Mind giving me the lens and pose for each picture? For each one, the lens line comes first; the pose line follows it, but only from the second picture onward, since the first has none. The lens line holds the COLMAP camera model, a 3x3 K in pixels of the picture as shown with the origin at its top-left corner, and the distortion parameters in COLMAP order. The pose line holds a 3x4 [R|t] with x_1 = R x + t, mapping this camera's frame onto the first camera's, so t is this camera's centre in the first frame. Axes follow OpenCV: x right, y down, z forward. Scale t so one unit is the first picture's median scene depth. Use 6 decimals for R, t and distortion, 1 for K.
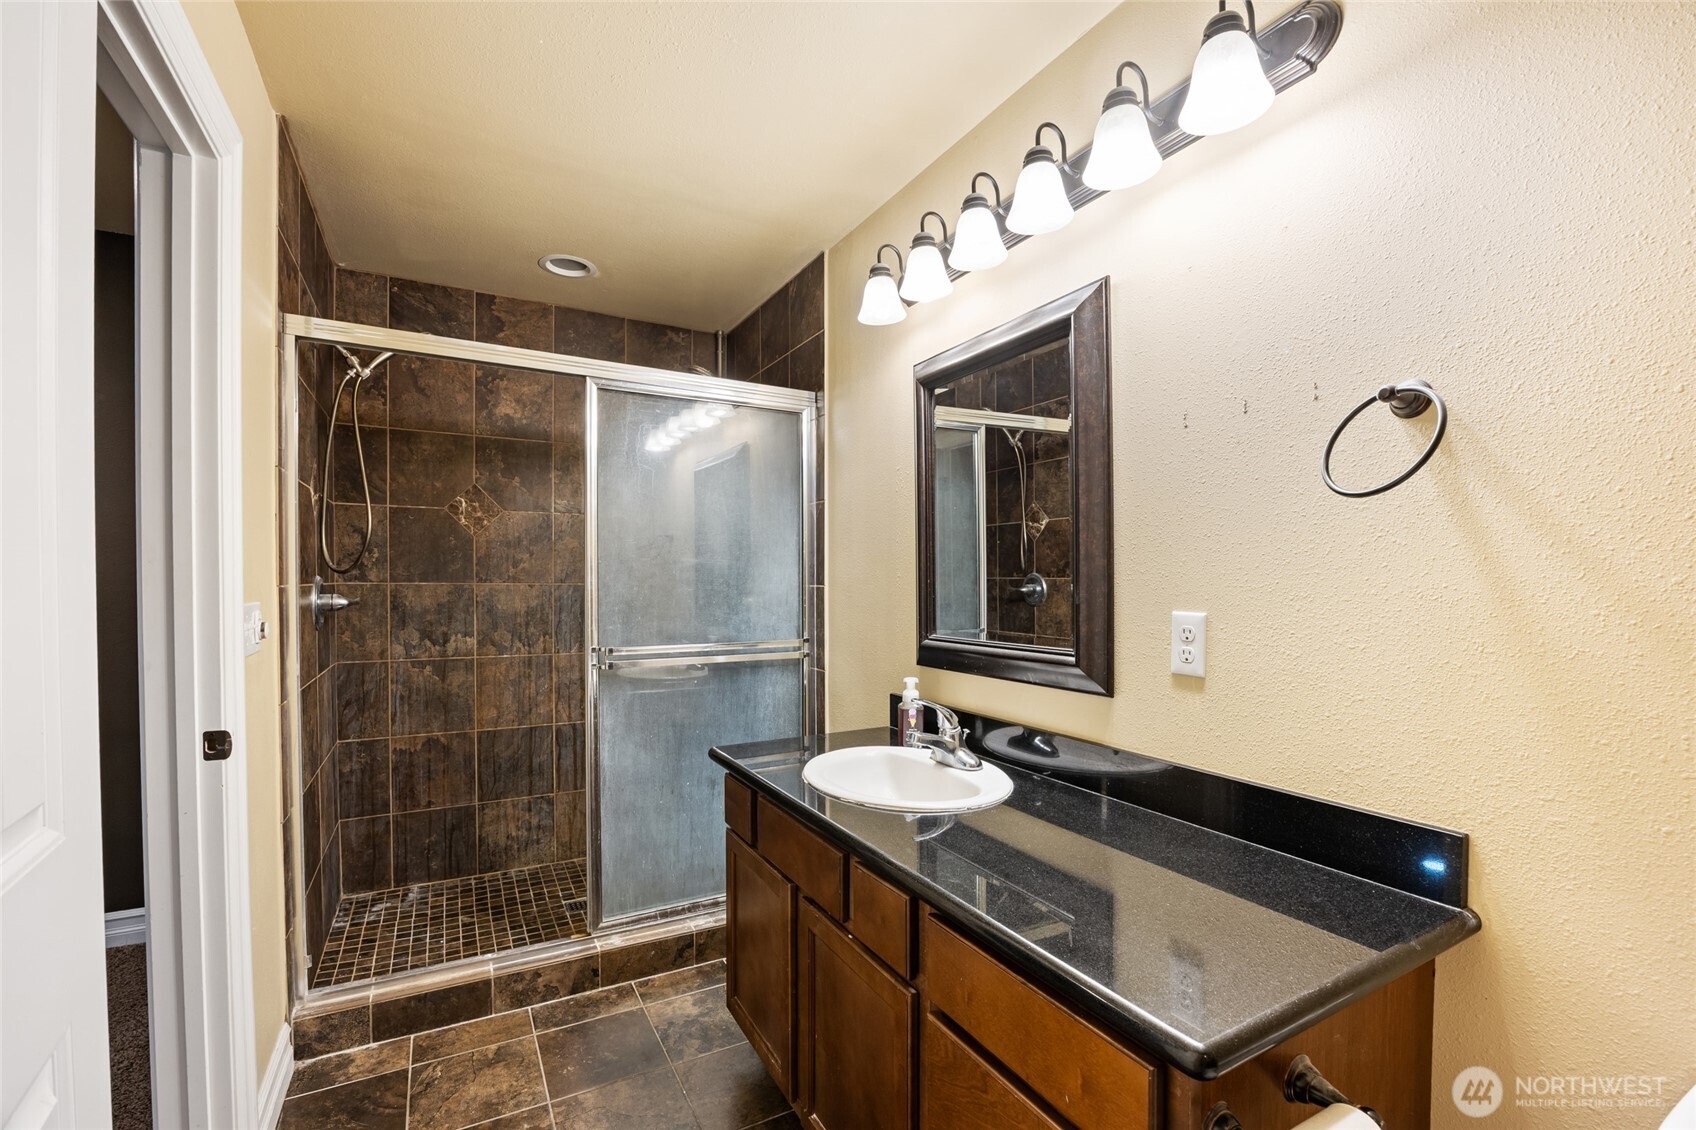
lens RADIAL K [[736.6, 0, 857.1], [0, 736.6, 564.1], [0, 0, 1]] dist [-0.019991, 0.002715]
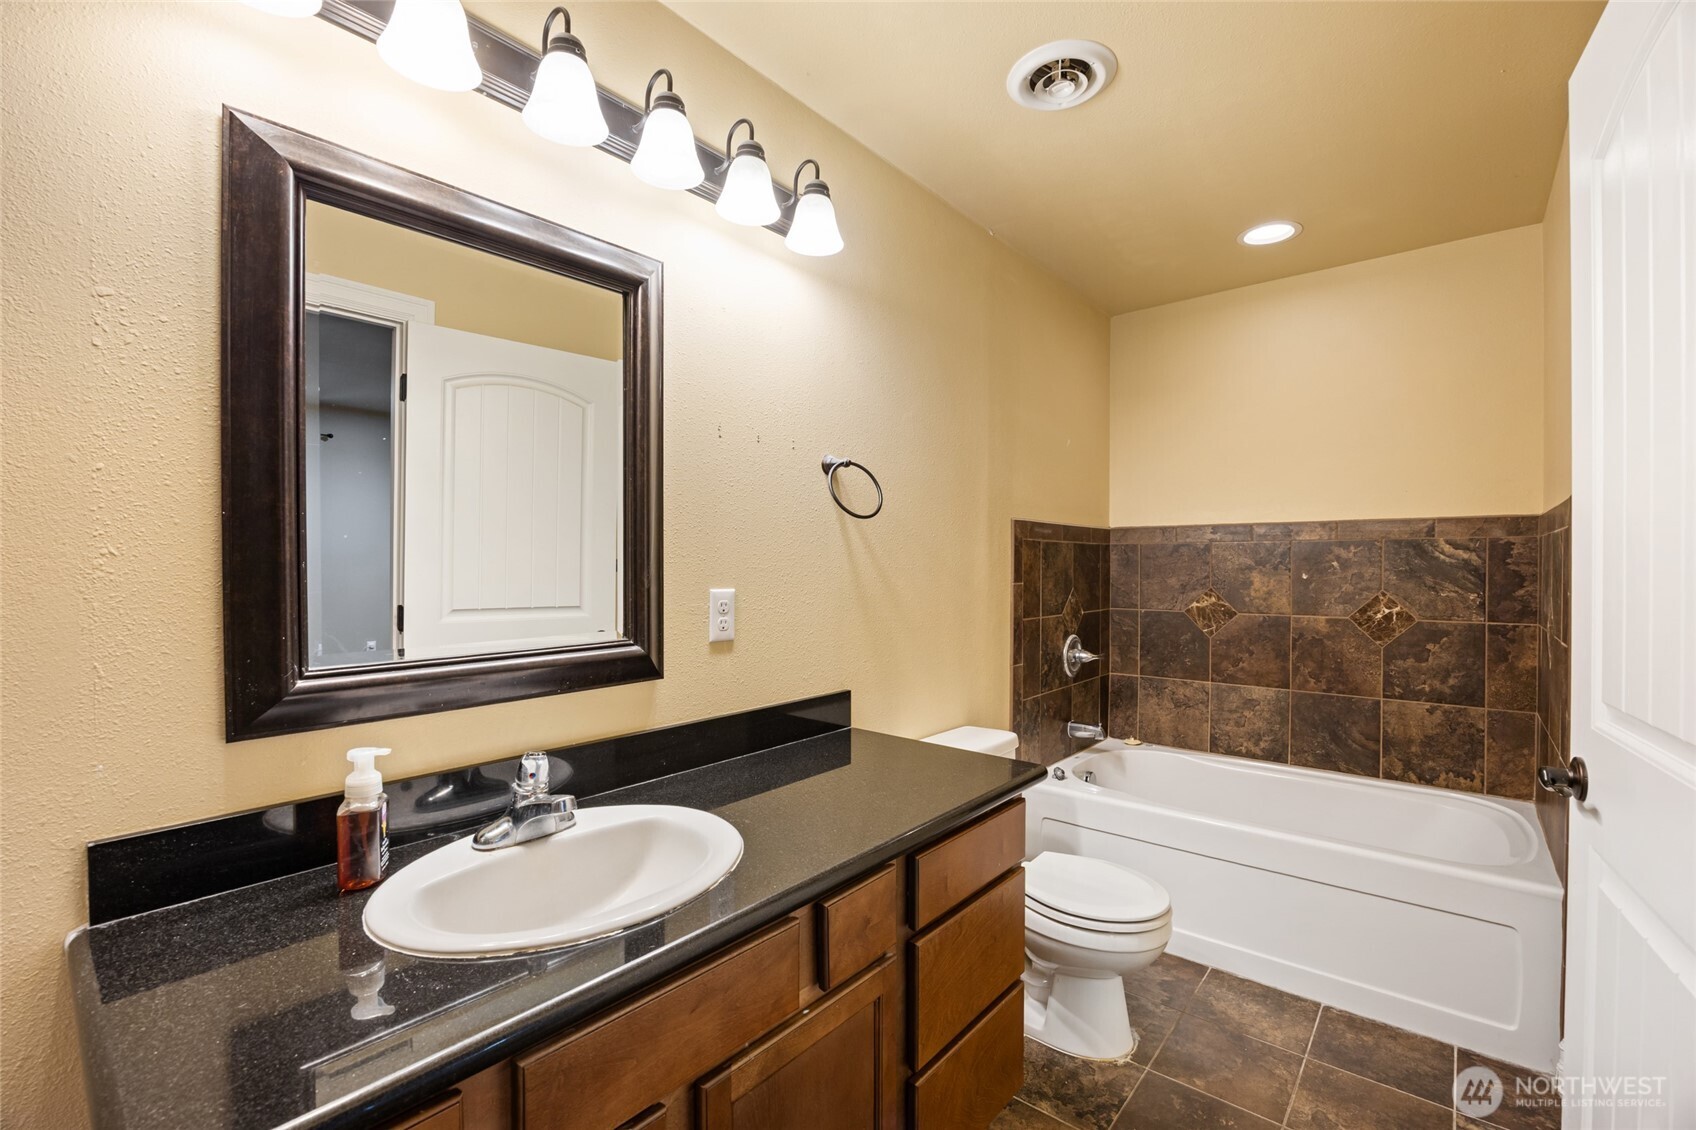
lens RADIAL K [[736.6, 0, 835.2], [0, 736.6, 562.2], [0, 0, 1]] dist [-0.019991, 0.002715]
pose [[-0.350052, 0.010589, 0.936670, -0.580780], [-0.015899, 0.999725, -0.017244, 0.029446], [-0.936595, -0.020929, -0.349788, 0.954804]]
